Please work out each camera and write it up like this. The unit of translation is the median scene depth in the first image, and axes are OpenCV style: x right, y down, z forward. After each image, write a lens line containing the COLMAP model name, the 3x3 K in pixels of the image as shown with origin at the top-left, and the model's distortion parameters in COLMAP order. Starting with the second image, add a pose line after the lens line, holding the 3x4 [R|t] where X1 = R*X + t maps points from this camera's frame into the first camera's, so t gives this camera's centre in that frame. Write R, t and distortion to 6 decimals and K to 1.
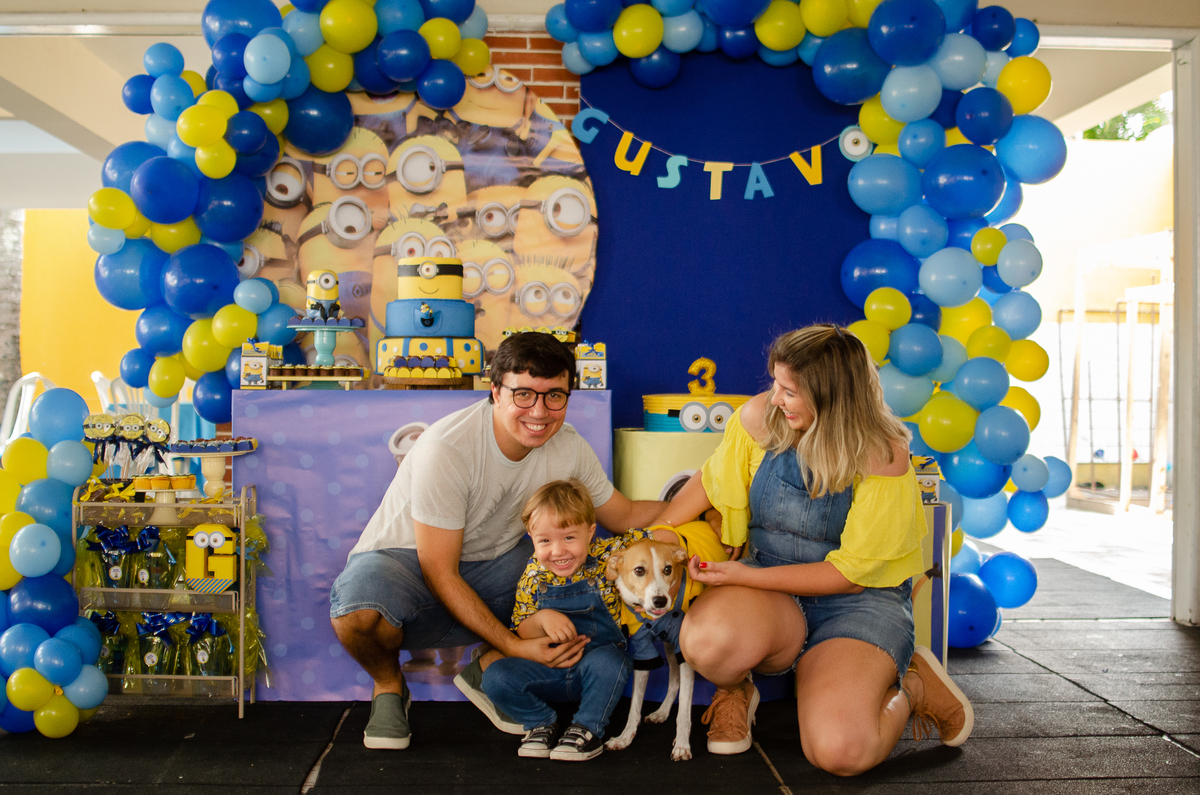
lens RADIAL K [[1939.3, 0, 603.4], [0, 1939.3, 398.4], [0, 0, 1]] dist [-0.181156, 0.181320]
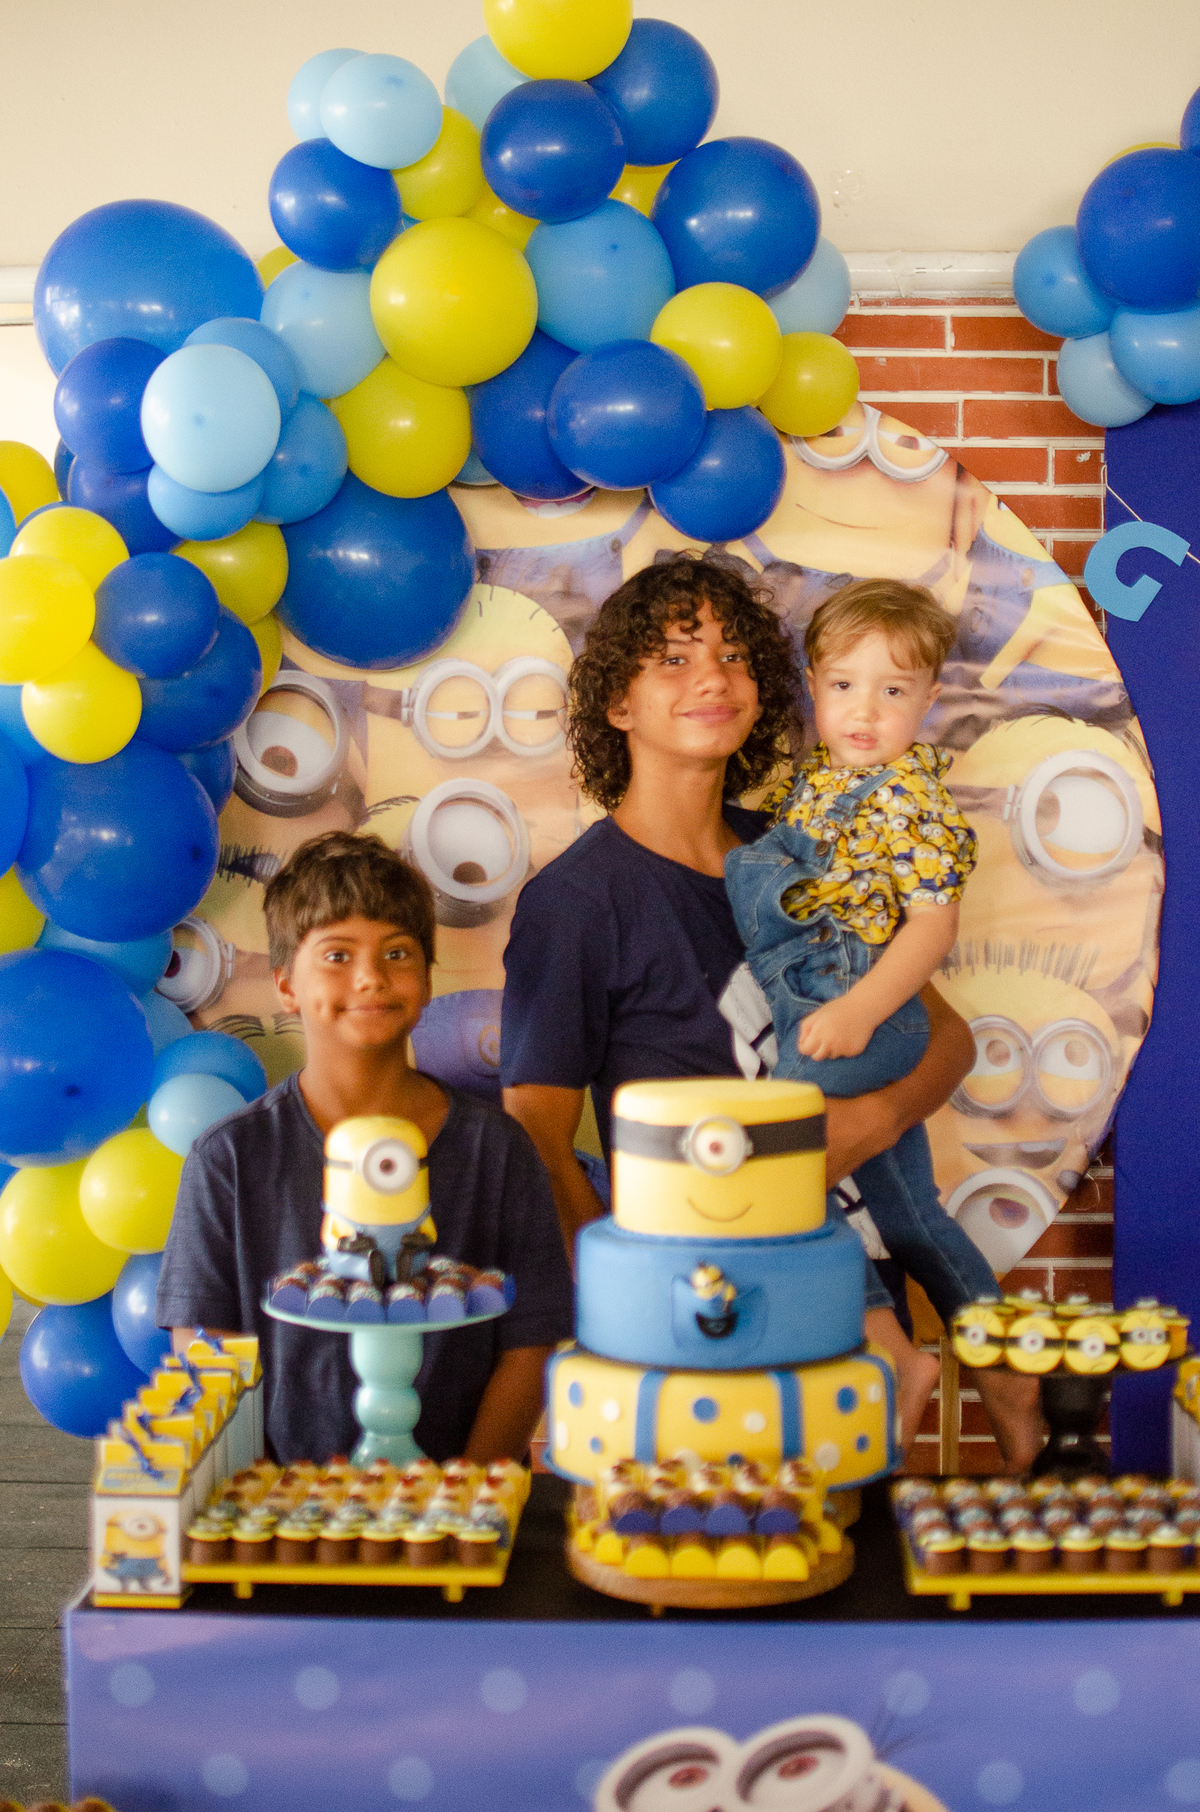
lens RADIAL K [[2959.8, 0, 619.3], [0, 2959.8, 909.2], [0, 0, 1]] dist [-0.155304, 0.015887]
pose [[0.995902, -0.003971, -0.090351, -0.055689], [0.008156, 0.998908, 0.045995, -0.109600], [0.090070, -0.046544, 0.994847, 0.471365]]
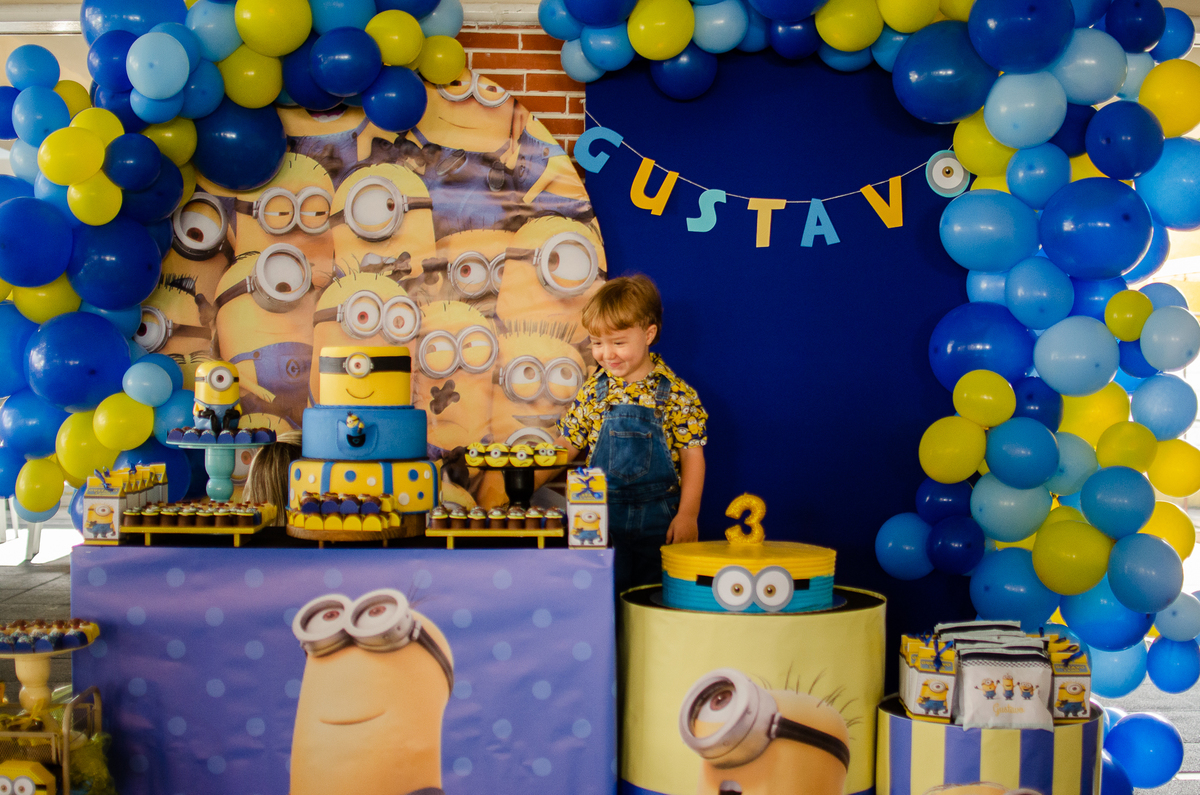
lens RADIAL K [[1827.9, 0, 609.3], [0, 1827.9, 397.9], [0, 0, 1]] dist [-0.183190, 0.179144]
pose [[0.999783, 0.002000, -0.020737, 0.013181], [-0.001705, 0.999898, 0.014215, -0.056156], [0.020763, -0.014177, 0.999684, 0.294170]]
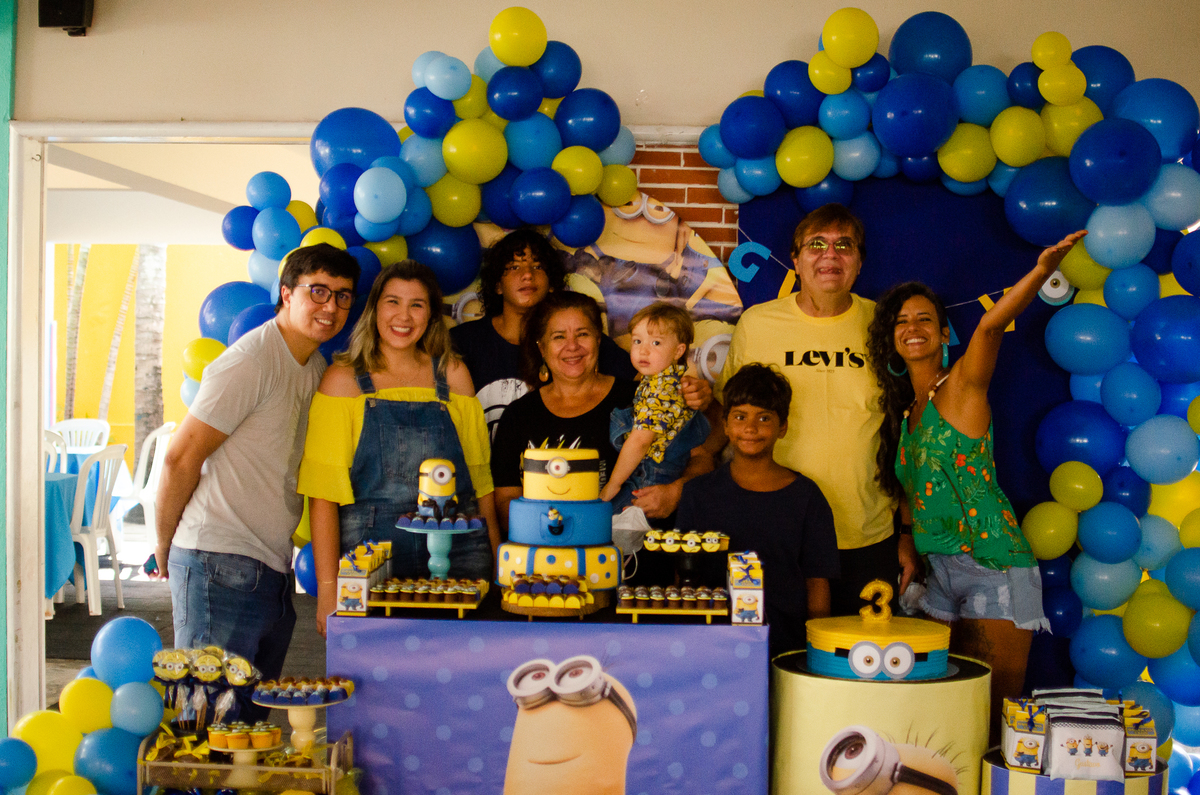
lens RADIAL K [[1939.3, 0, 603.4], [0, 1939.3, 398.4], [0, 0, 1]] dist [-0.181156, 0.181320]
pose [[0.996217, 0.014653, -0.085658, 0.002431], [-0.013003, 0.999720, 0.019789, -0.100144], [0.085924, -0.018600, 0.996128, 0.127708]]
